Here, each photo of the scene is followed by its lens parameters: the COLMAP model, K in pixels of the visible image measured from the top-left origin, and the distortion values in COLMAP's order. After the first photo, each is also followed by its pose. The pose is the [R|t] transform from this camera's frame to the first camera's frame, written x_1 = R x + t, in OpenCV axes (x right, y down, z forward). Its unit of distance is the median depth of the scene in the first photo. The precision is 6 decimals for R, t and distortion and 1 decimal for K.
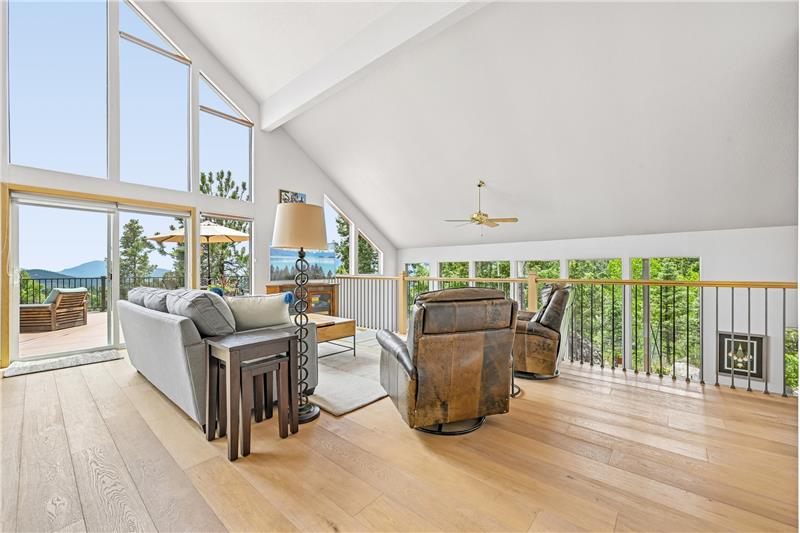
lens RADIAL K [[317.1, 0, 401.4], [0, 317.1, 269.0], [0, 0, 1]] dist [0.000609, -0.000002]
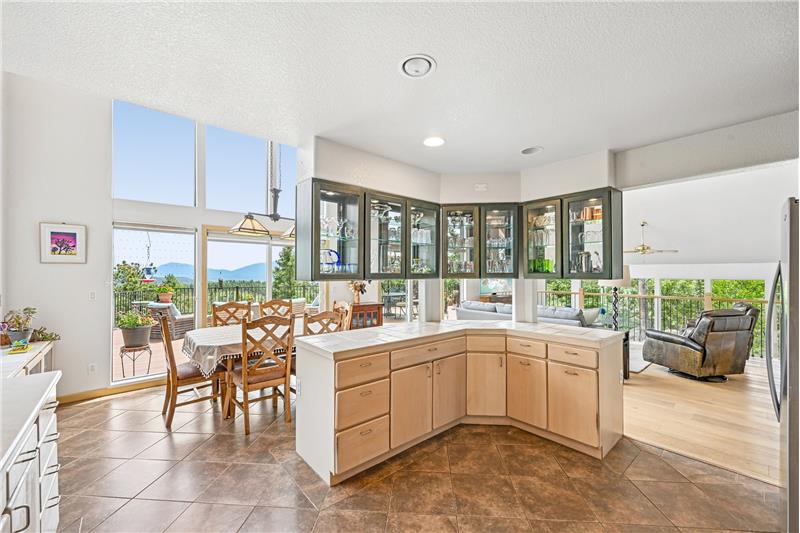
lens RADIAL K [[317.1, 0, 398.6], [0, 317.1, 270.4], [0, 0, 1]] dist [0.000609, -0.000002]
pose [[0.988776, 0.003456, -0.149369, -1.559884], [-0.003448, 0.999994, 0.000314, -0.184591], [0.149369, 0.000205, 0.988782, -1.314953]]
